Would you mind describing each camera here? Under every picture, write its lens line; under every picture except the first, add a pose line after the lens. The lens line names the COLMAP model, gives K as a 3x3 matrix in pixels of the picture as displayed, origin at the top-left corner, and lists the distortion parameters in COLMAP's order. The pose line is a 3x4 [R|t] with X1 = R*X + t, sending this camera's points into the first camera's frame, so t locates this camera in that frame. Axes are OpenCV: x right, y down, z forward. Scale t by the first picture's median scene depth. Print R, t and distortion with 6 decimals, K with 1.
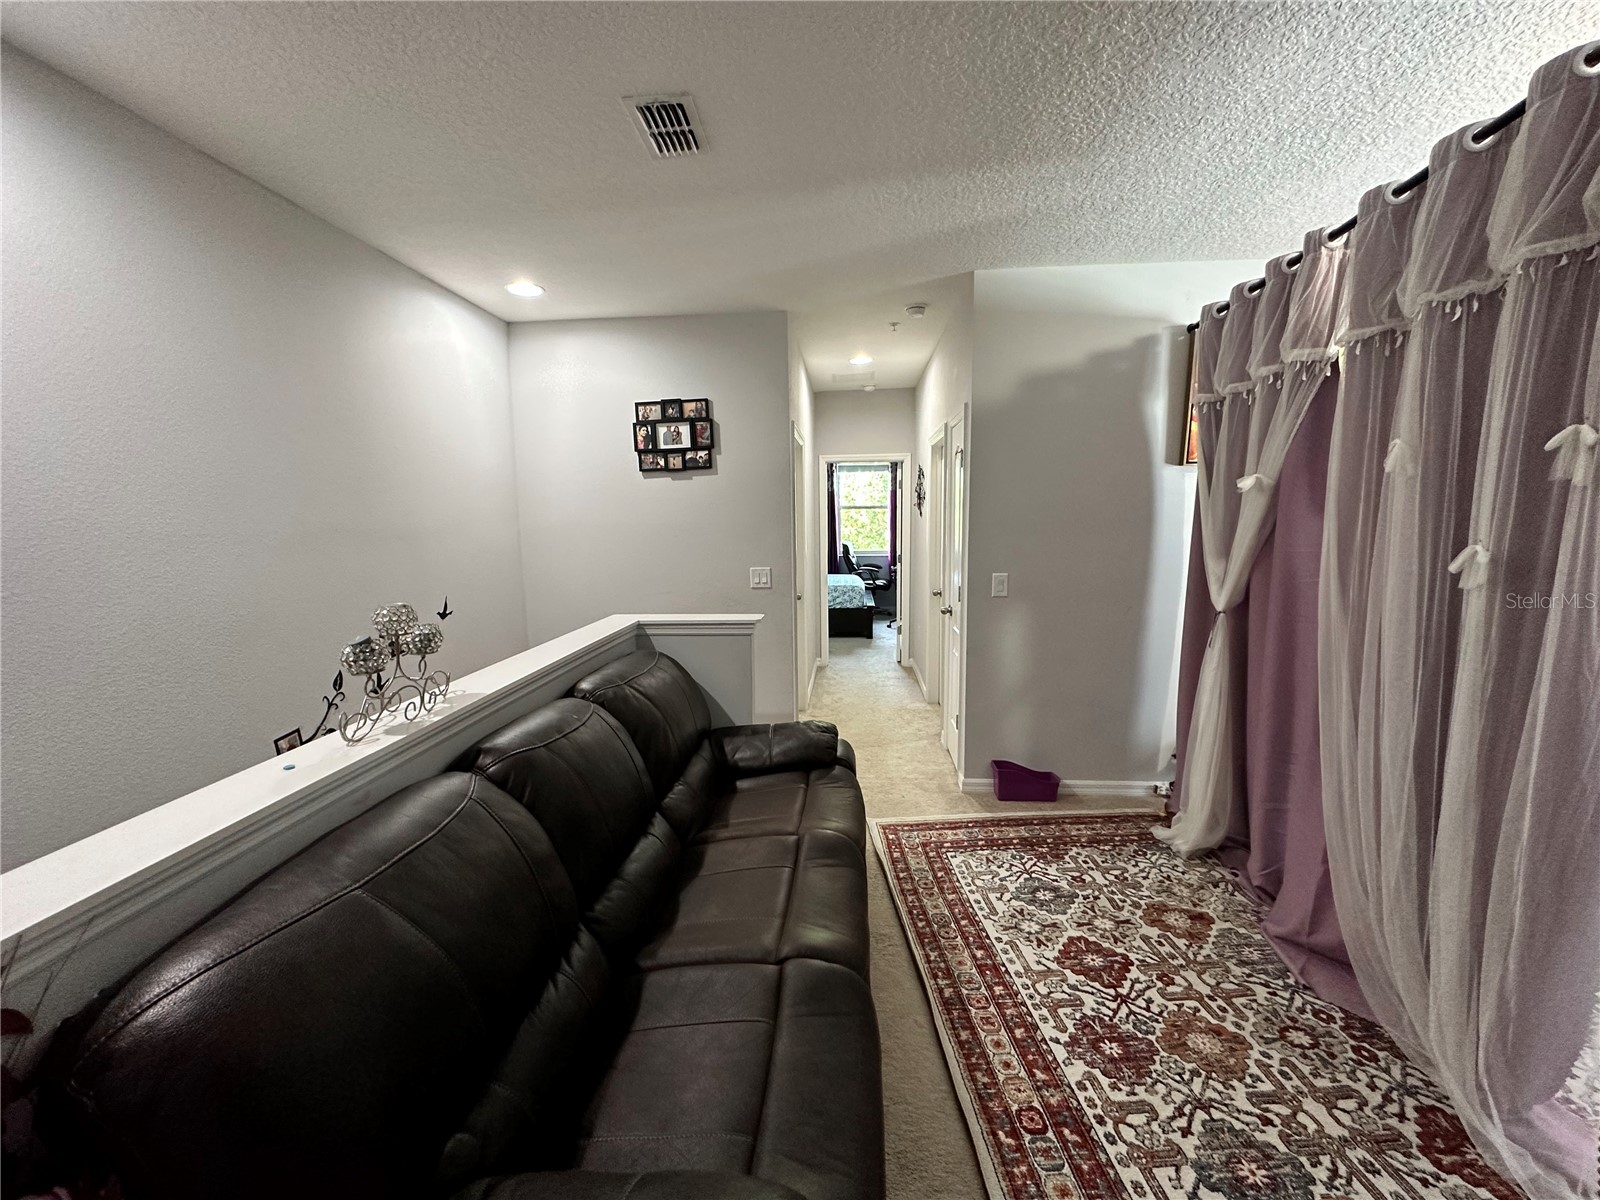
lens RADIAL K [[638.0, 0, 800.2], [0, 638.0, 601.9], [0, 0, 1]] dist [-0.001479, 0.000365]
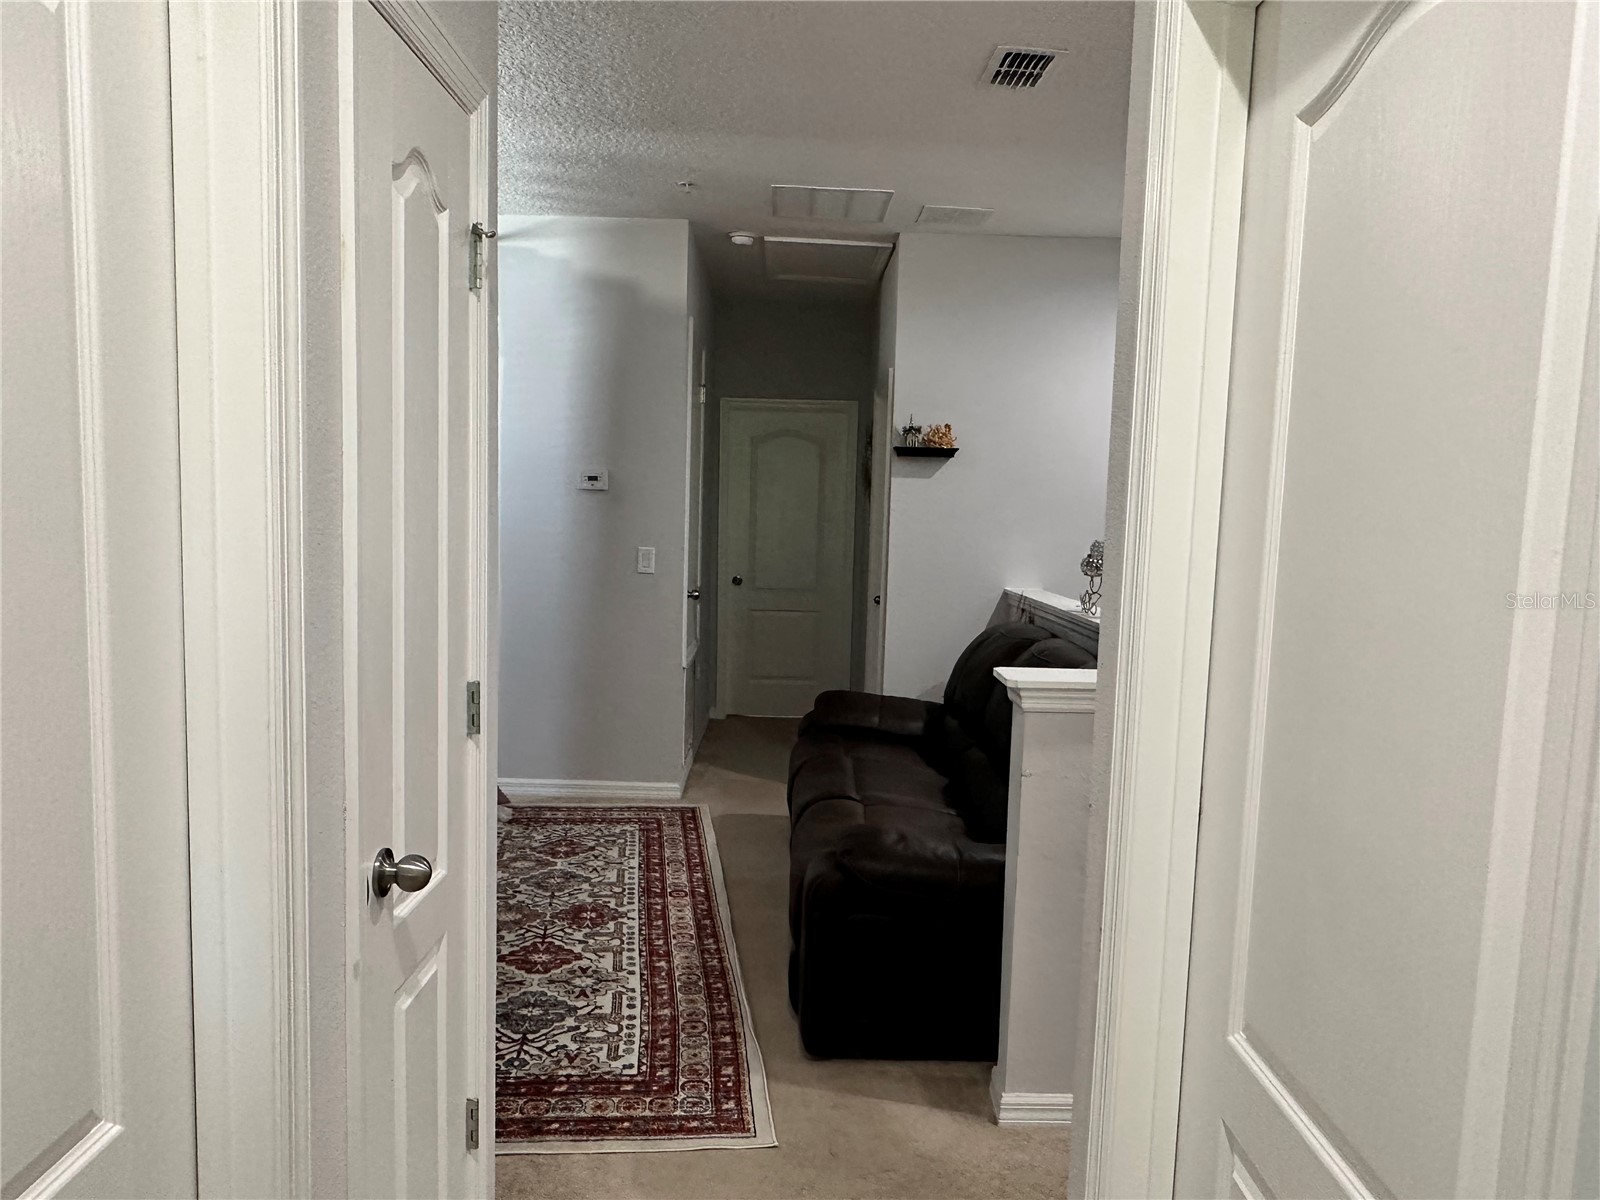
lens RADIAL K [[1126.5, 0, 796.8], [0, 1126.5, 616.6], [0, 0, 1]] dist [0.006248, 0.000808]
pose [[-0.996222, -0.006432, -0.086602, 0.234121], [-0.026384, 0.972531, 0.231273, -0.291233], [0.082736, 0.232685, -0.969027, 2.450354]]
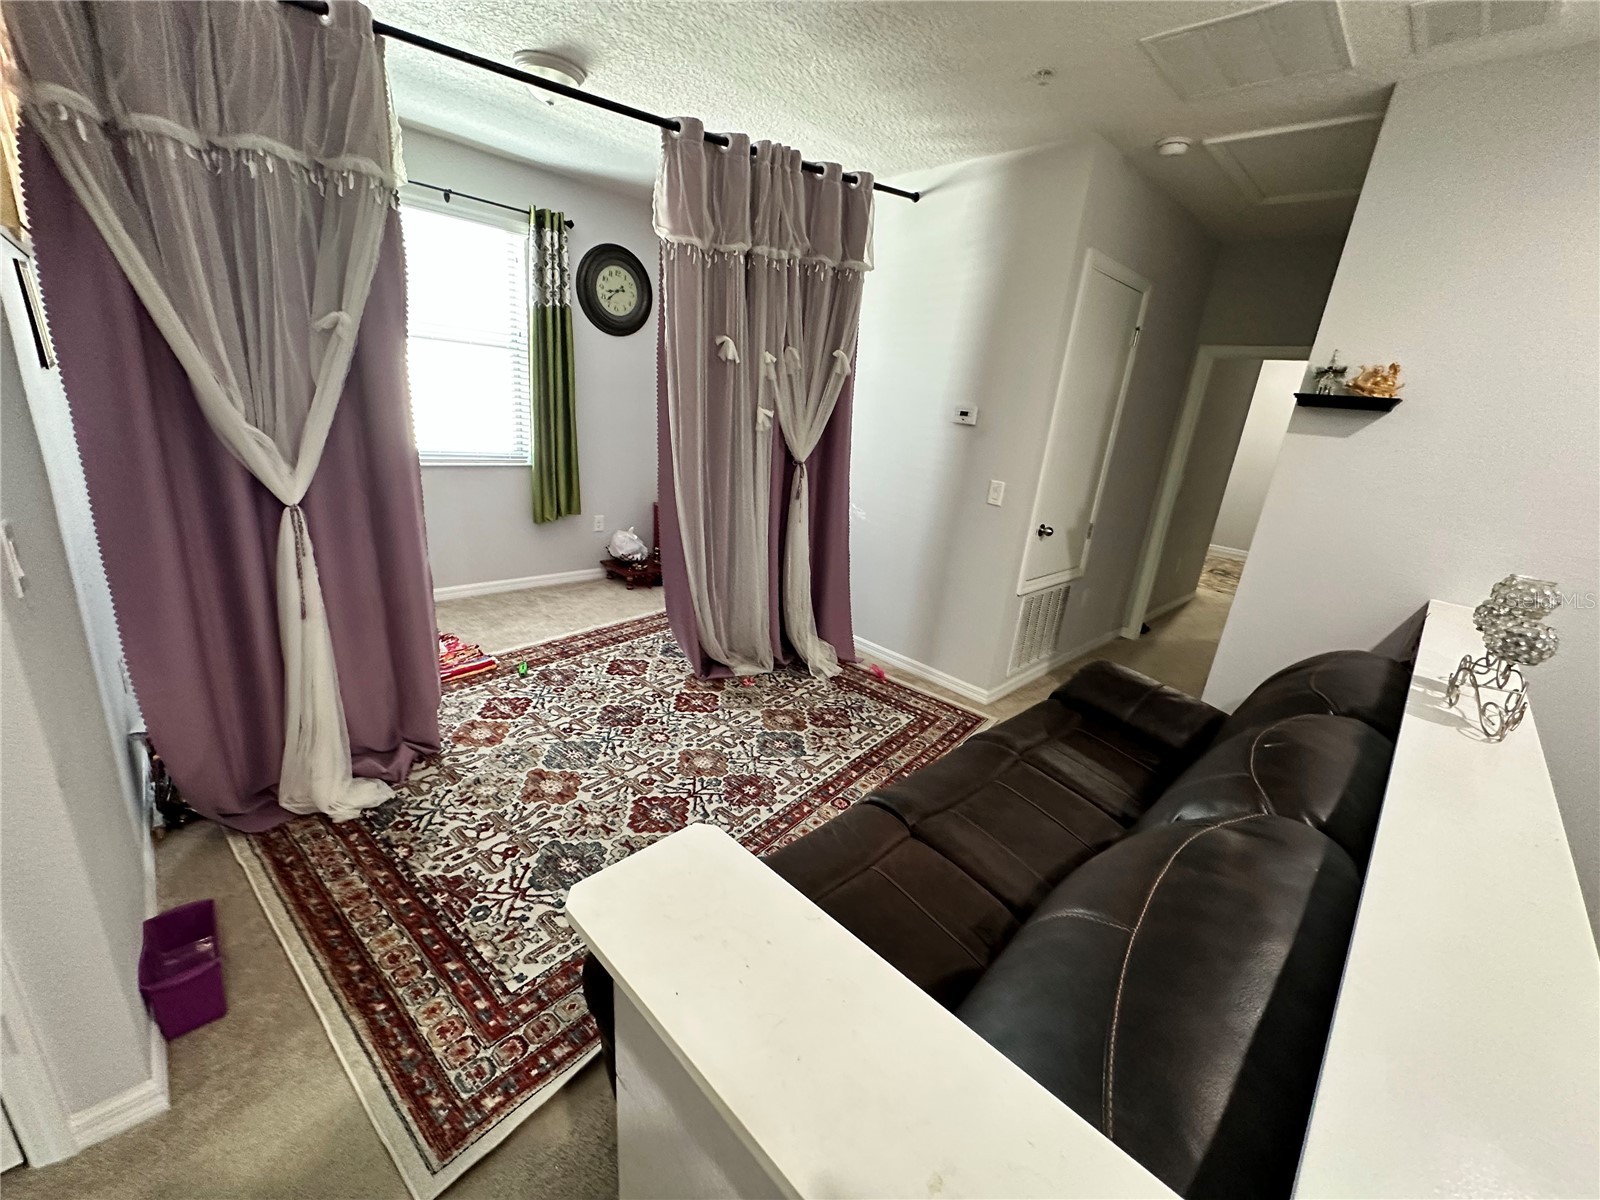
lens RADIAL K [[638.0, 0, 800.2], [0, 638.0, 601.9], [0, 0, 1]] dist [-0.001479, 0.000365]
pose [[-0.749383, -0.255272, 0.610951, -0.295035], [0.006728, 0.919713, 0.392534, -0.198915], [-0.662102, 0.298268, -0.687500, 1.466230]]
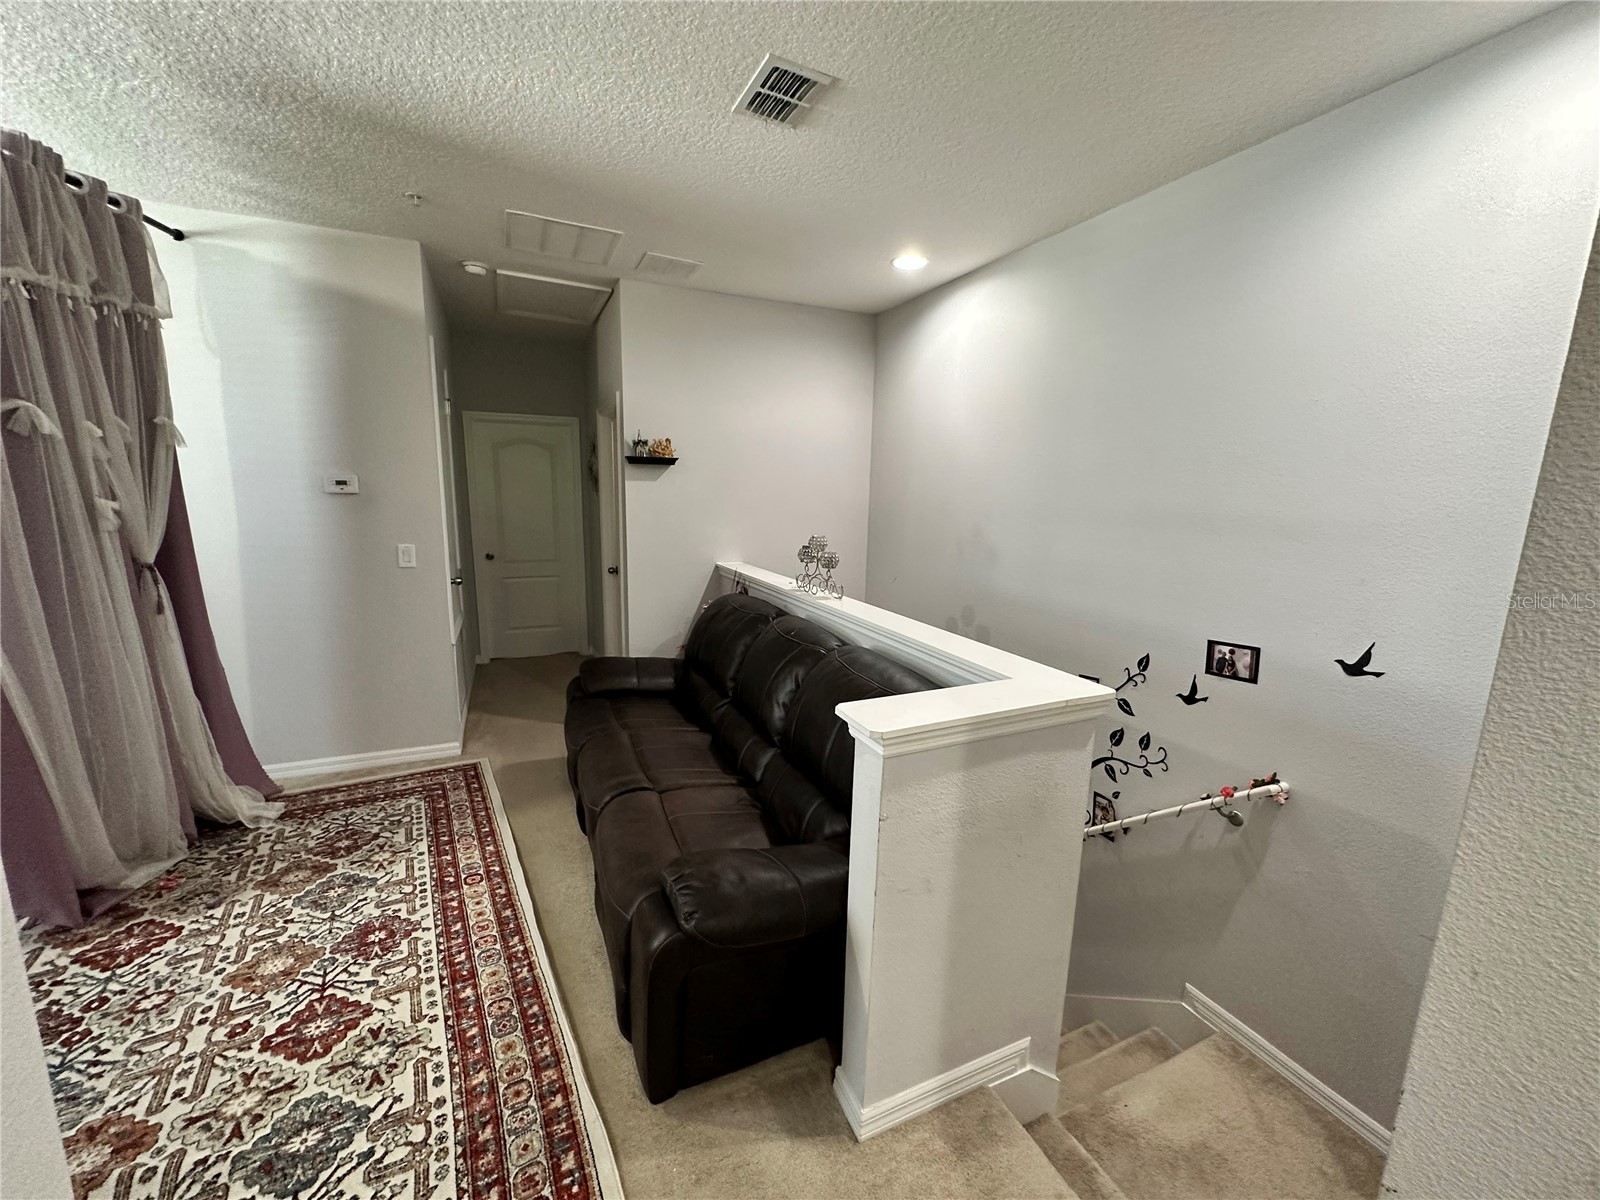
lens RADIAL K [[638.0, 0, 800.2], [0, 638.0, 601.9], [0, 0, 1]] dist [-0.001479, 0.000365]
pose [[-0.876142, 0.078660, -0.475592, 0.256365], [-0.074393, 0.952714, 0.294621, -0.259219], [0.476278, 0.293510, -0.828861, 1.807932]]
